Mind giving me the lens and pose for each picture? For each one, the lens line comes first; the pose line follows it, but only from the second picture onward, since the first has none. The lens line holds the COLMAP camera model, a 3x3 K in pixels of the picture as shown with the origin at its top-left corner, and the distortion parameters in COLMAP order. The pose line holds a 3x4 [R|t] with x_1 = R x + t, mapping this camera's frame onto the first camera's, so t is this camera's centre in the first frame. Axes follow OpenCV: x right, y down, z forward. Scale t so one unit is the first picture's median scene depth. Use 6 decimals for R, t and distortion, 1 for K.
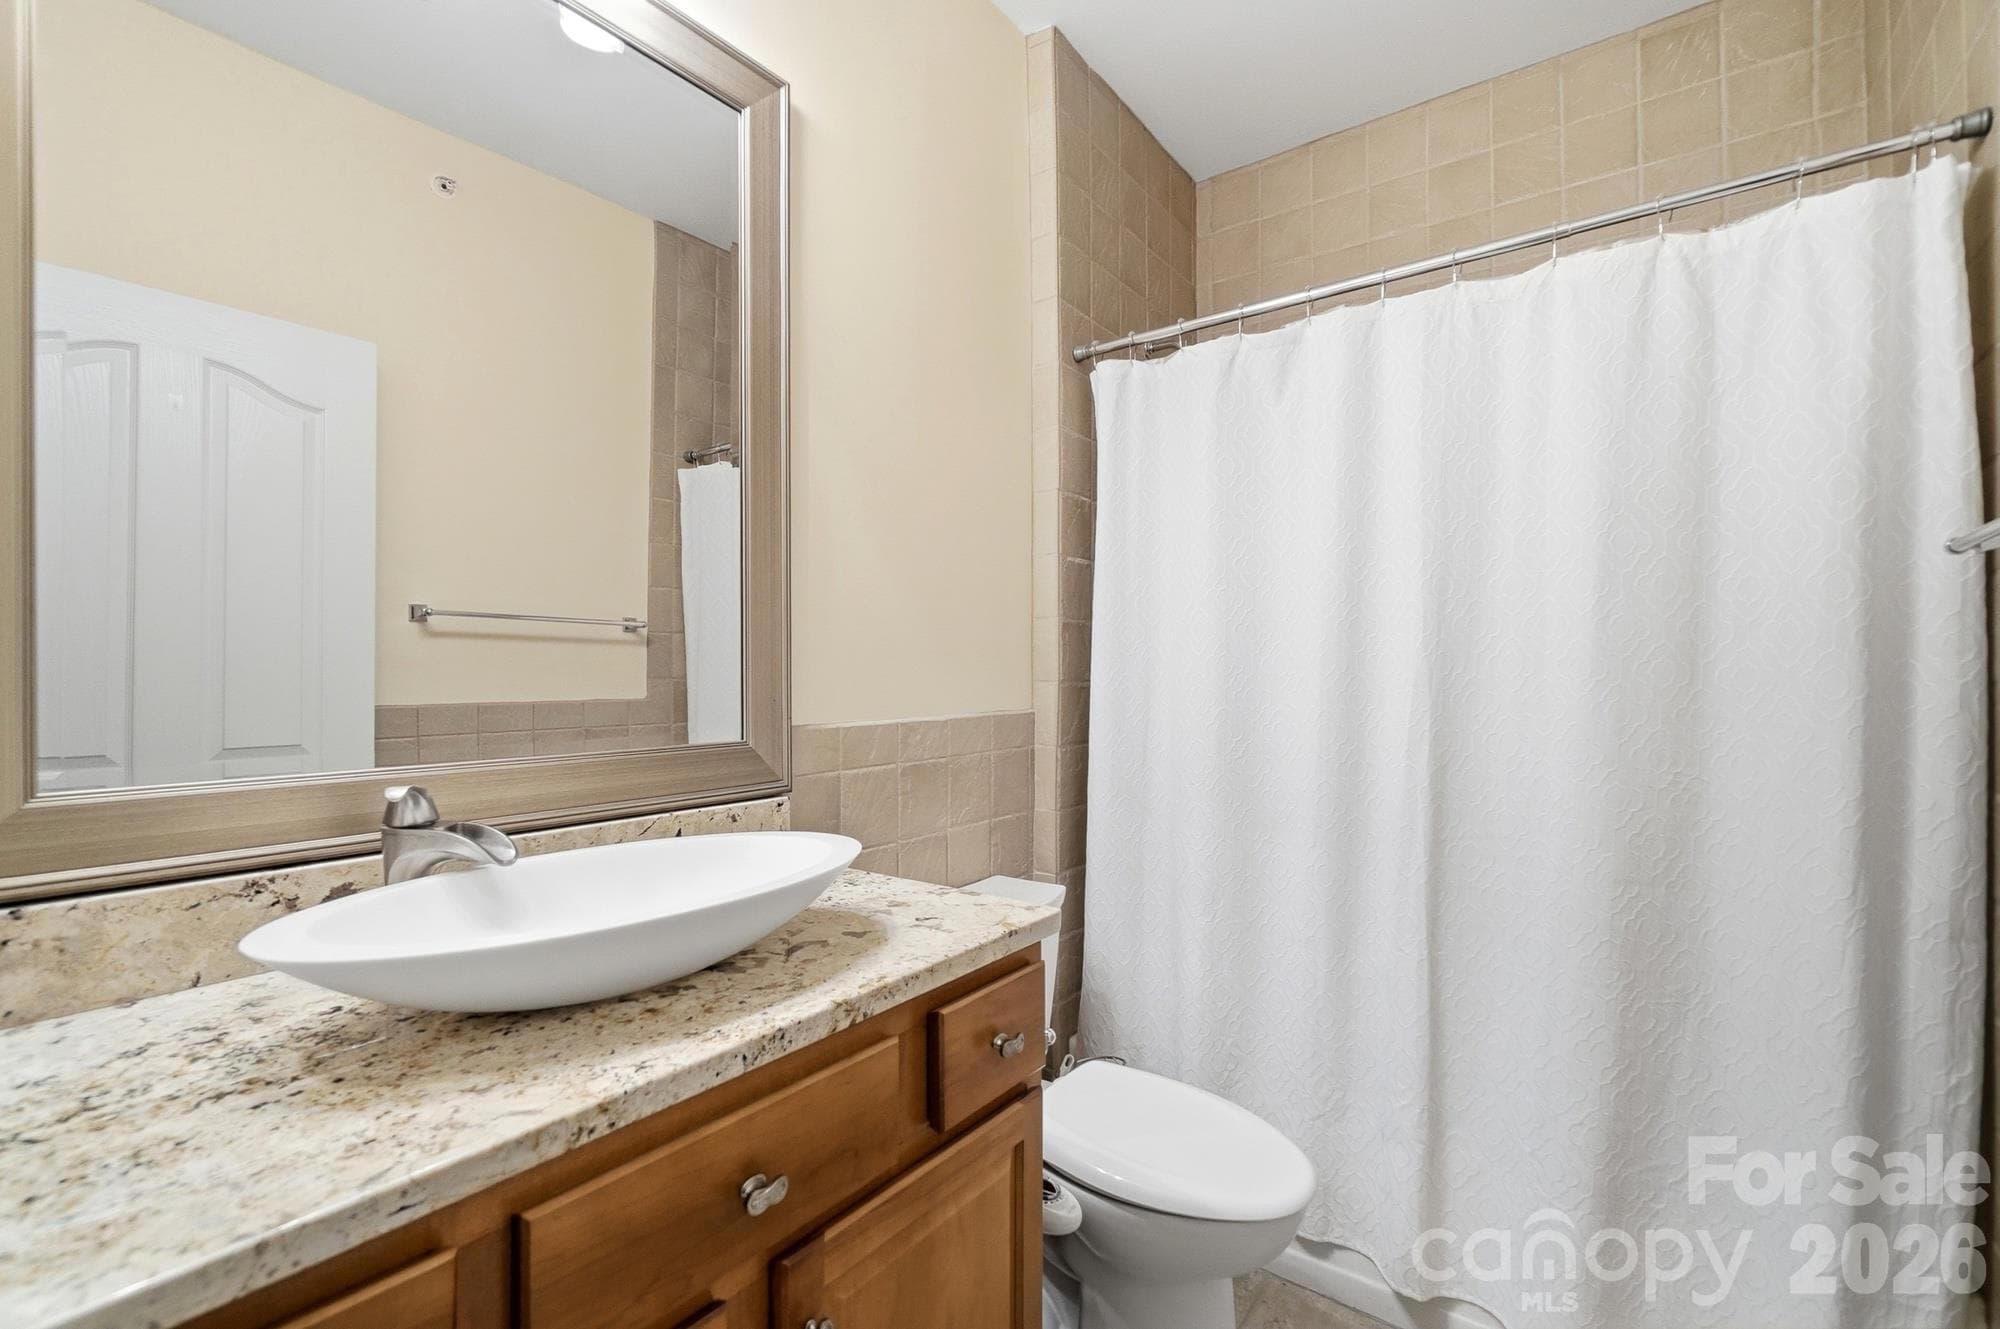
lens RADIAL K [[862.5, 0, 1008.3], [0, 862.5, 669.3], [0, 0, 1]] dist [-0.002530, -0.000277]
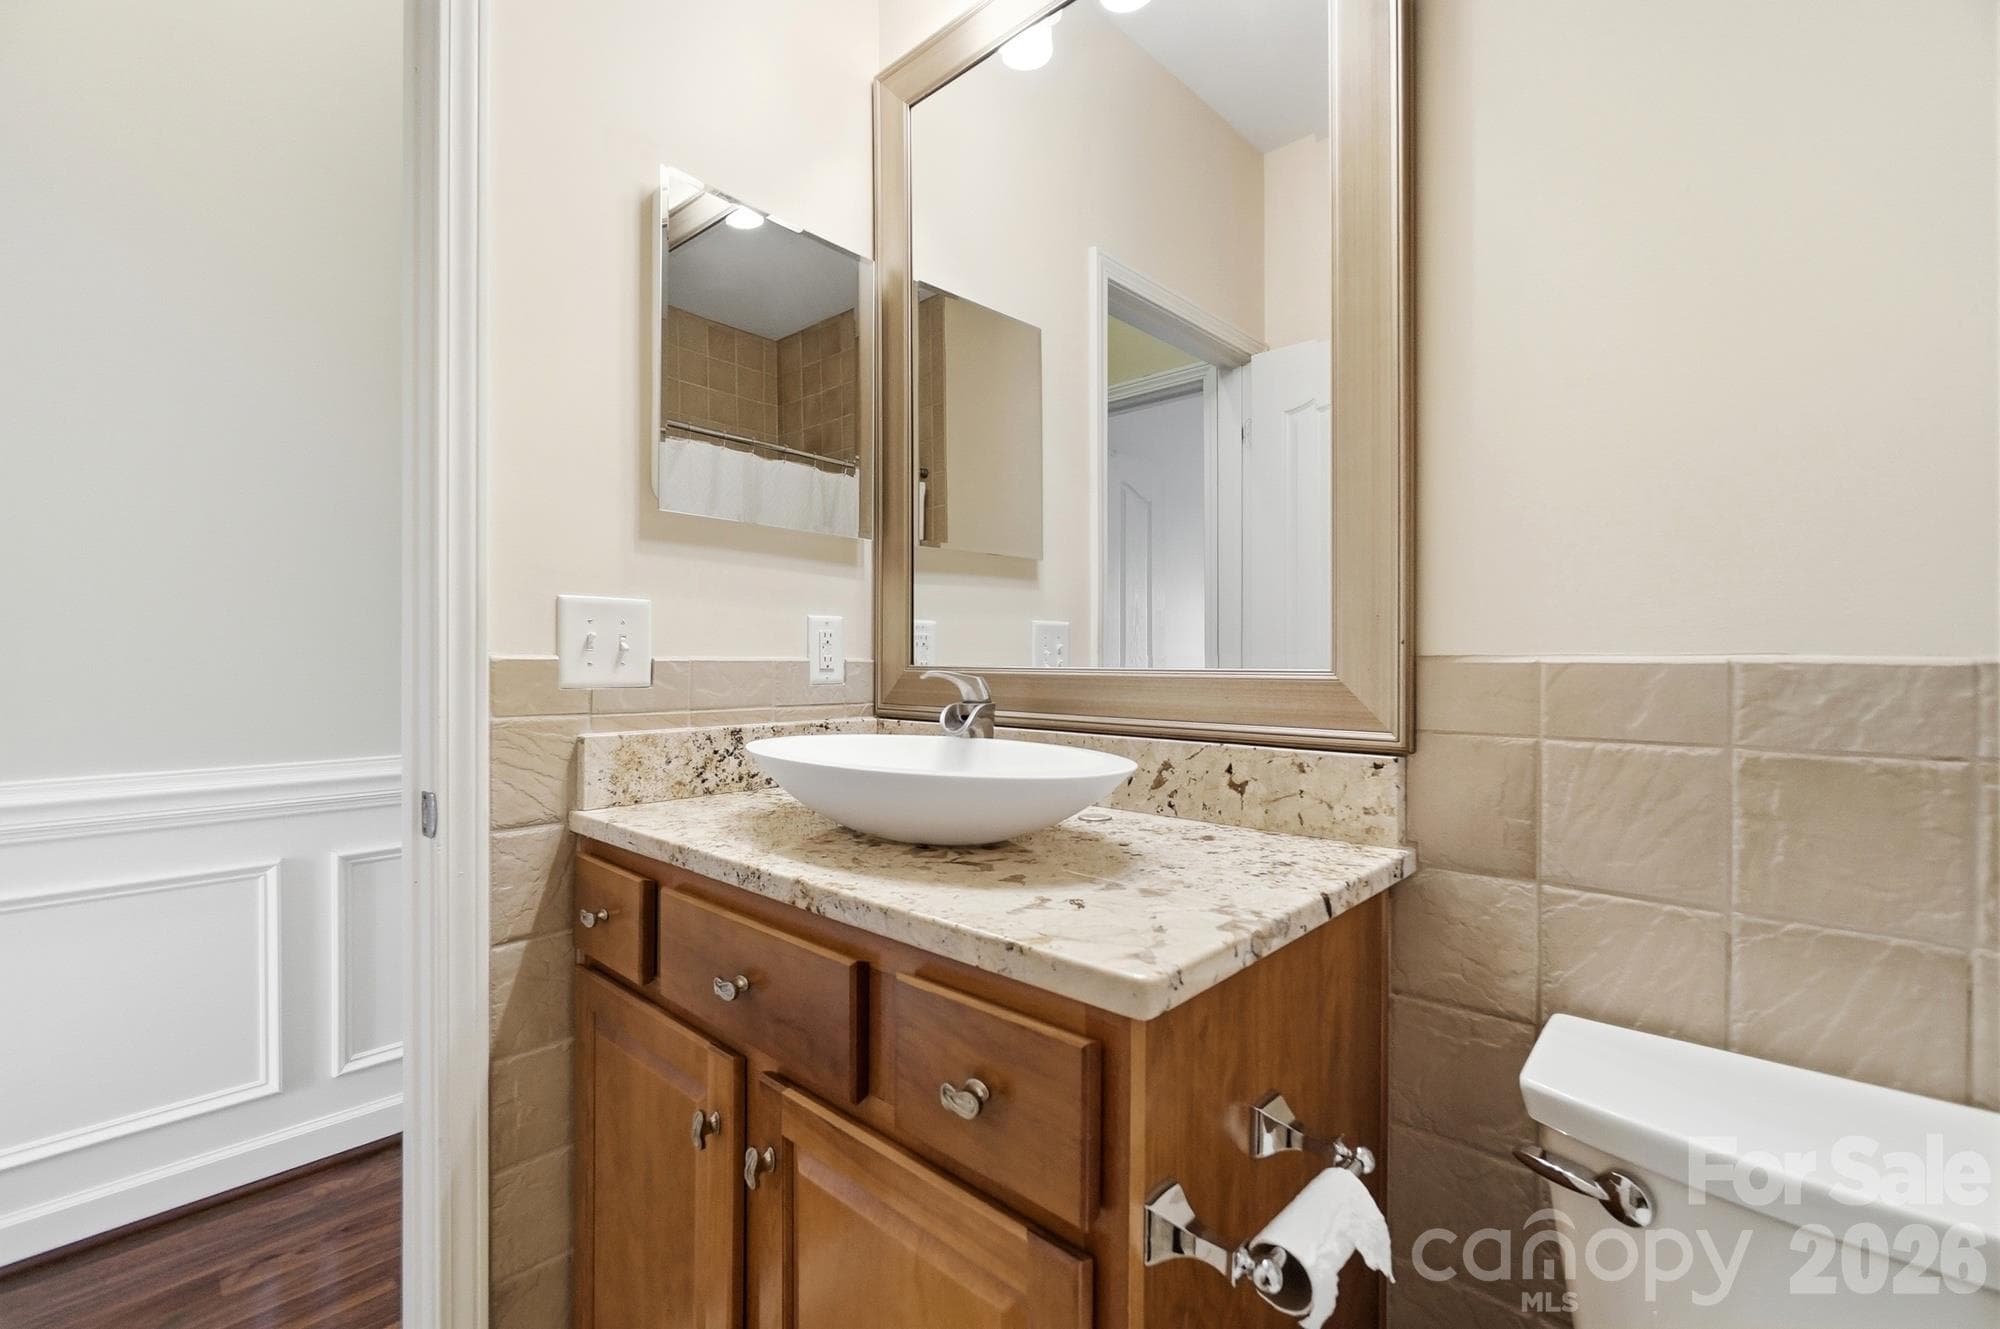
lens RADIAL K [[862.5, 0, 1008.6], [0, 862.5, 655.6], [0, 0, 1]] dist [-0.002530, -0.000277]
pose [[-0.096641, -0.001061, -0.995319, 0.663765], [0.001430, 0.999998, -0.001205, 0.098320], [0.995318, -0.001539, -0.096639, 1.110005]]
